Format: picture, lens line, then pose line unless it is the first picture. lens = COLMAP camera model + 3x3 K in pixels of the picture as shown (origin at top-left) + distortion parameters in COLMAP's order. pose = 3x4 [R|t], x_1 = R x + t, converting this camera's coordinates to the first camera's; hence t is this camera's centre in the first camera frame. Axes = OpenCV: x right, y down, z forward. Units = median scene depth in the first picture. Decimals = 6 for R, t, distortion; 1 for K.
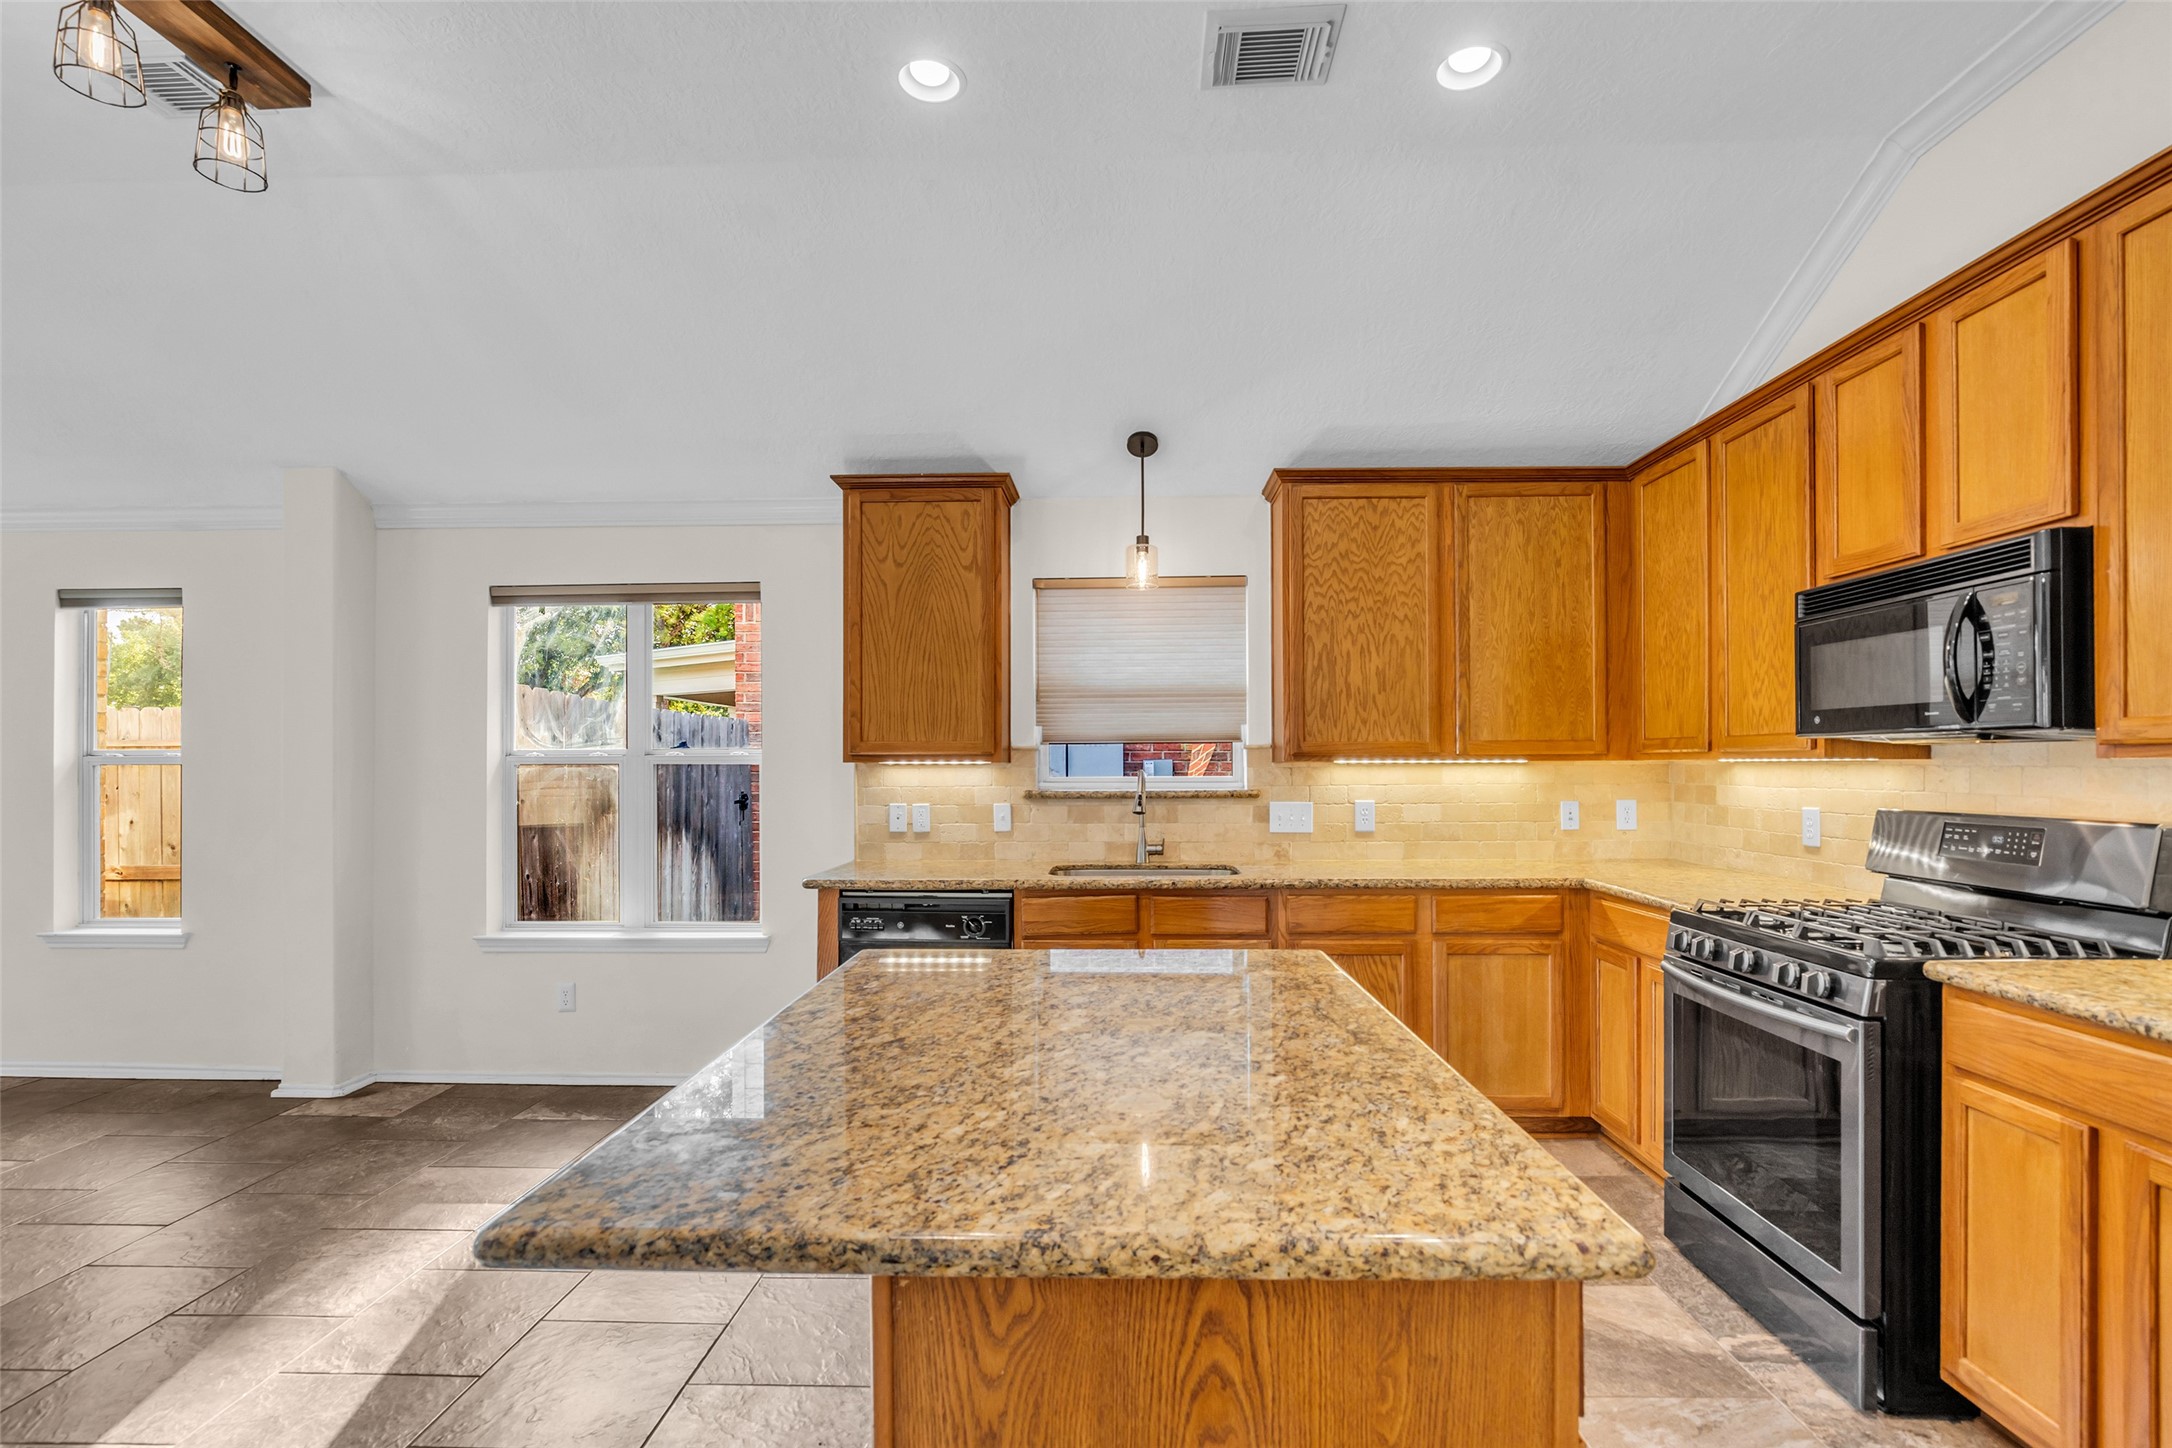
lens RADIAL K [[1004.2, 0, 1084.2], [0, 1004.2, 761.9], [0, 0, 1]] dist [-0.017361, 0.004415]
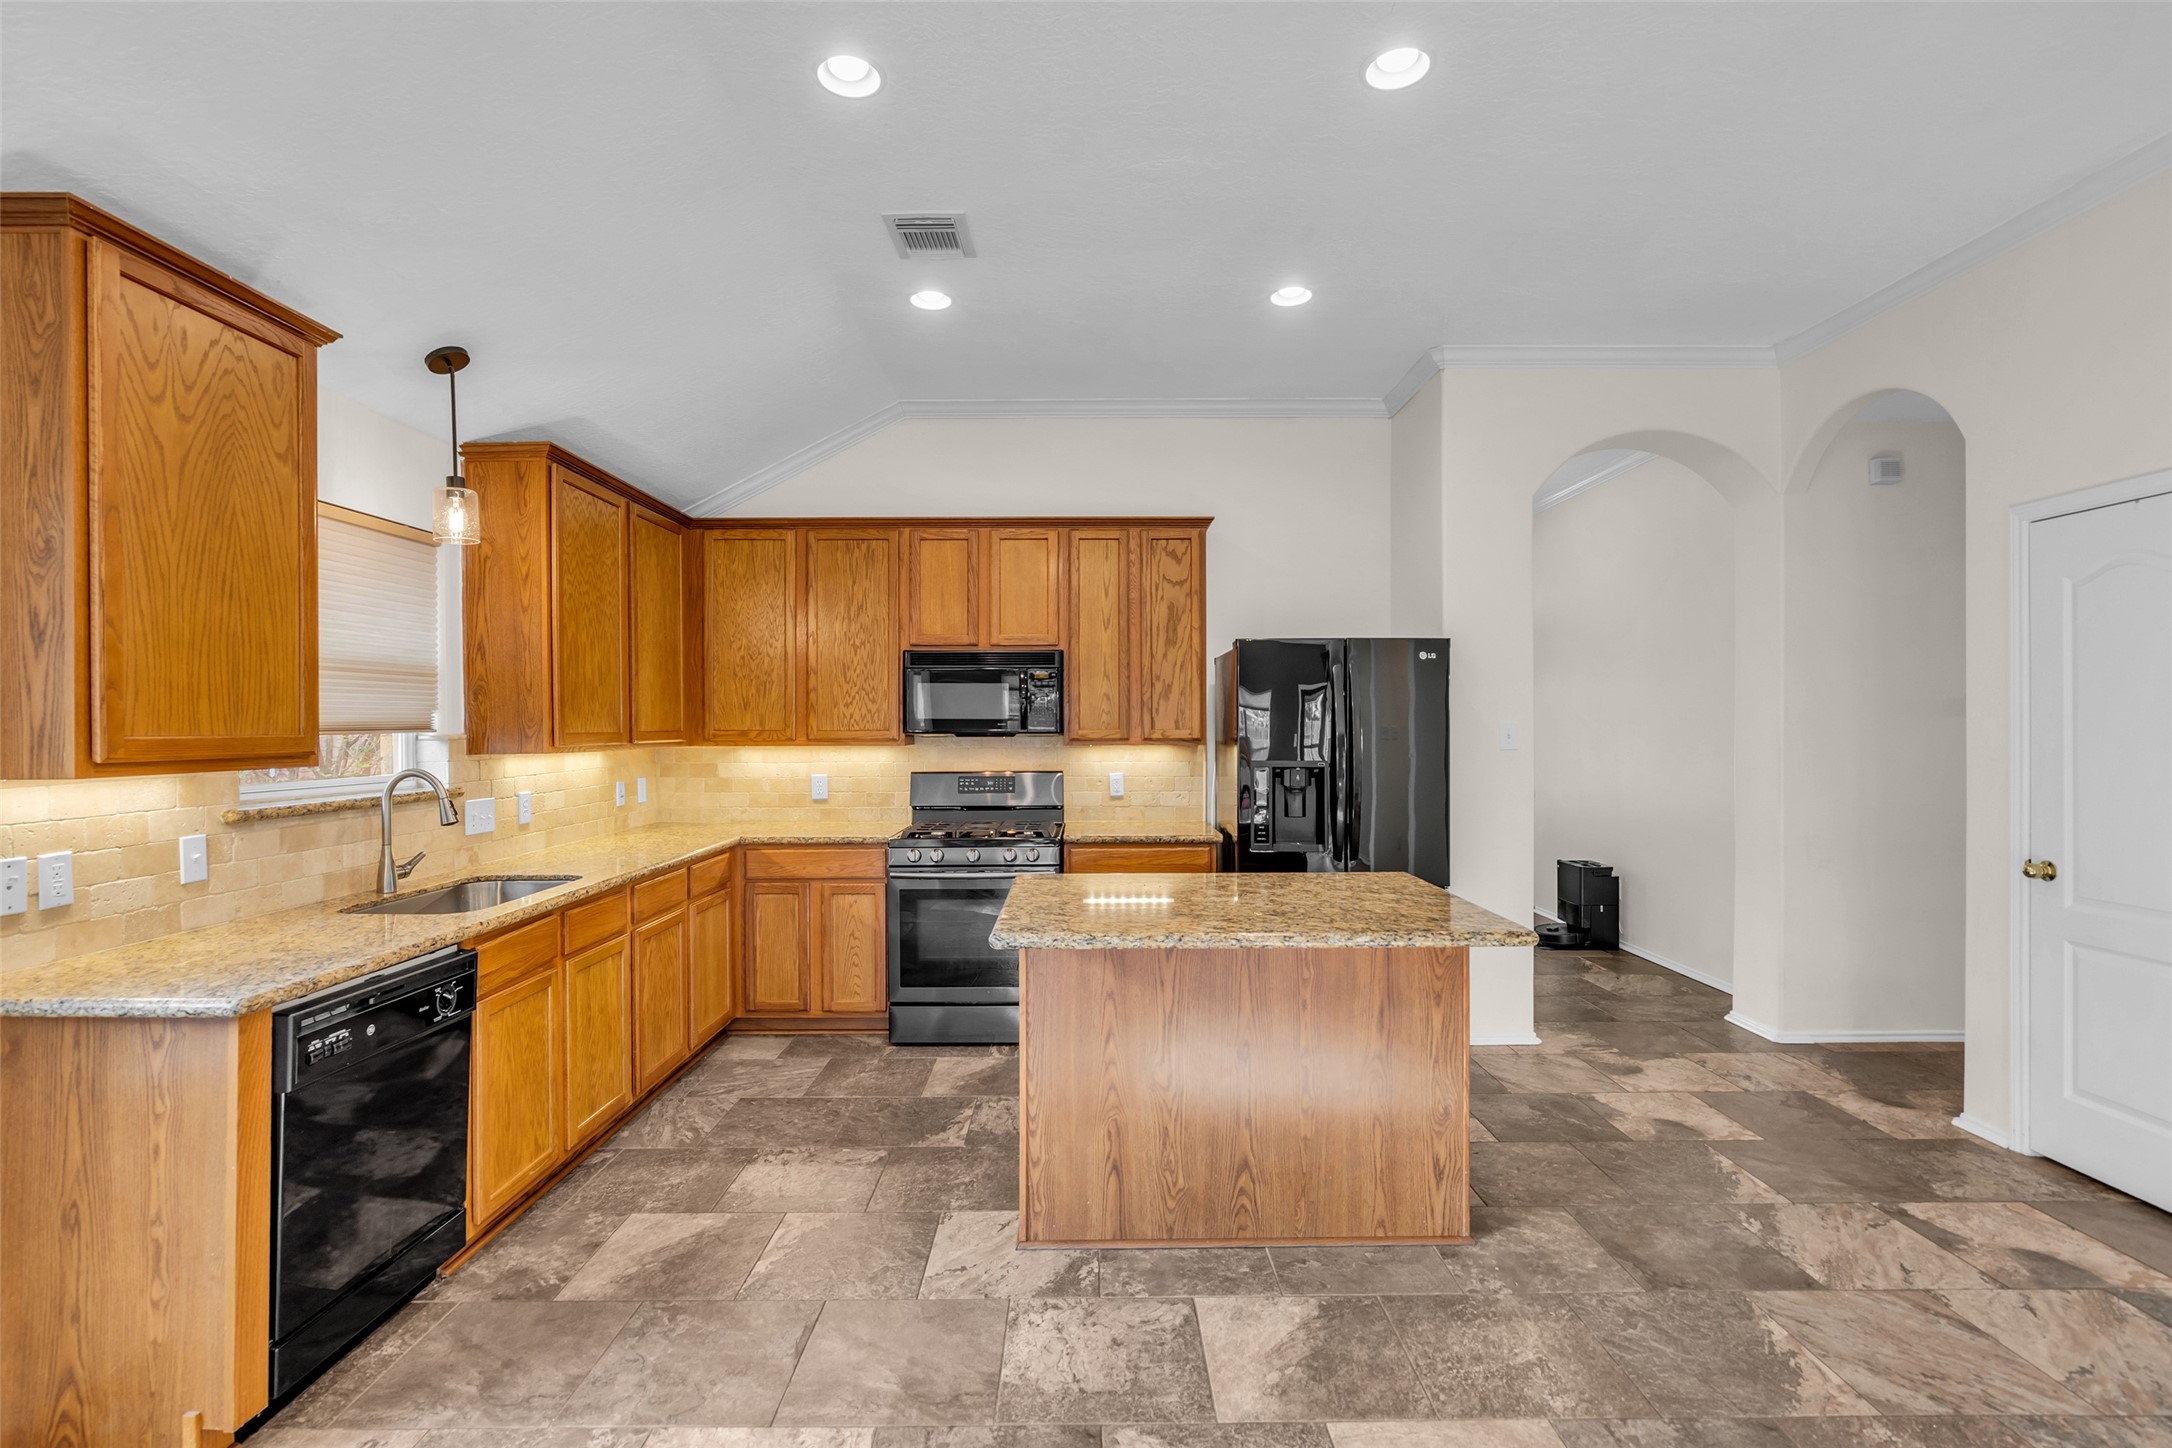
lens RADIAL K [[1014.2, 0, 1085.8], [0, 1014.2, 723.4], [0, 0, 1]] dist [-0.015793, 0.003736]
pose [[-0.030317, 0.003708, 0.999533, -0.760568], [0.000633, 0.999993, -0.003691, -0.025303], [-0.999540, 0.000521, -0.030319, 0.522706]]
